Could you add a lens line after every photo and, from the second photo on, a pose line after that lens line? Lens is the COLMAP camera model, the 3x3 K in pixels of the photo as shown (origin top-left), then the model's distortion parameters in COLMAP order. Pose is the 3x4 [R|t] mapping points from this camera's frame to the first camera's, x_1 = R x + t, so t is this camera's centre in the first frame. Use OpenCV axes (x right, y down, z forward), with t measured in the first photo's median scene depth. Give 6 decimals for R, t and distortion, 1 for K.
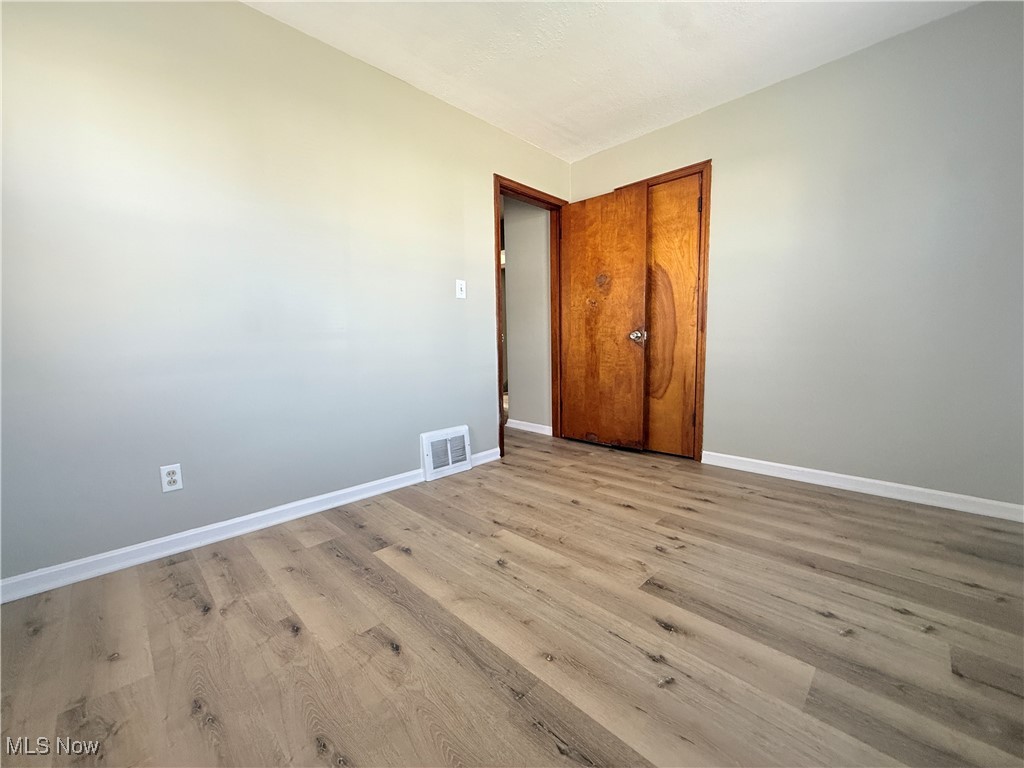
lens RADIAL K [[407.6, 0, 512.8], [0, 407.6, 382.5], [0, 0, 1]] dist [0.001055, -0.000296]
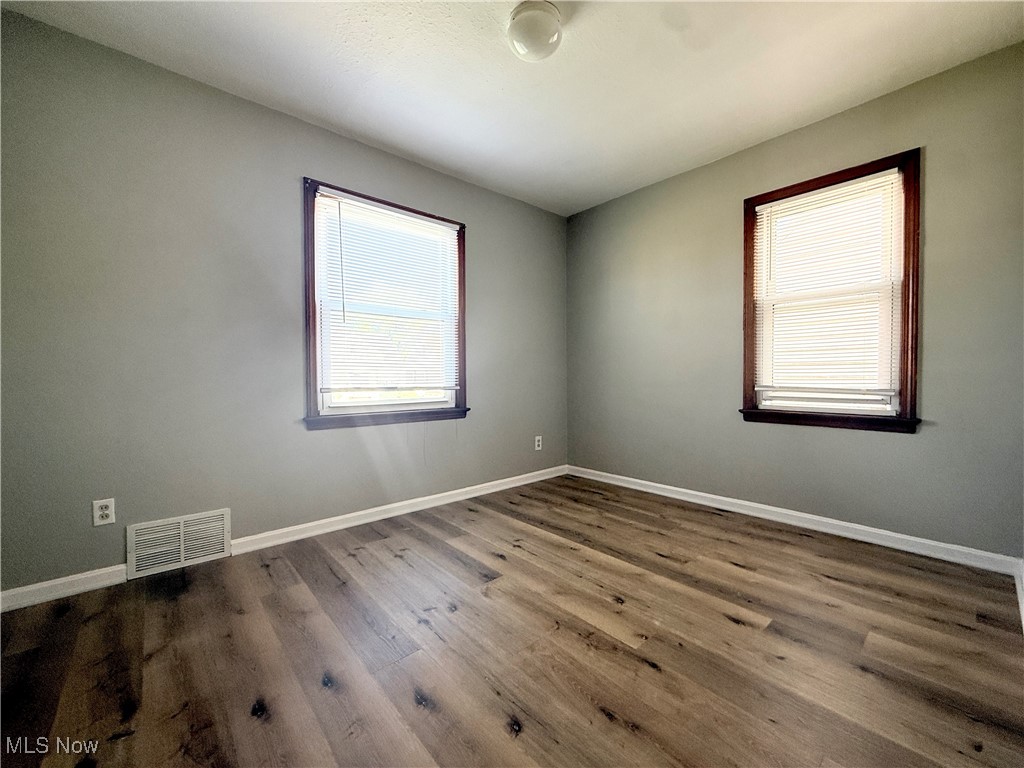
lens RADIAL K [[407.6, 0, 512.4], [0, 407.6, 386.1], [0, 0, 1]] dist [0.001055, -0.000296]
pose [[-0.997421, 0.021424, 0.068495, 0.165769], [0.029769, 0.991931, 0.123231, -0.236892], [-0.065302, 0.124952, -0.990011, 2.063906]]
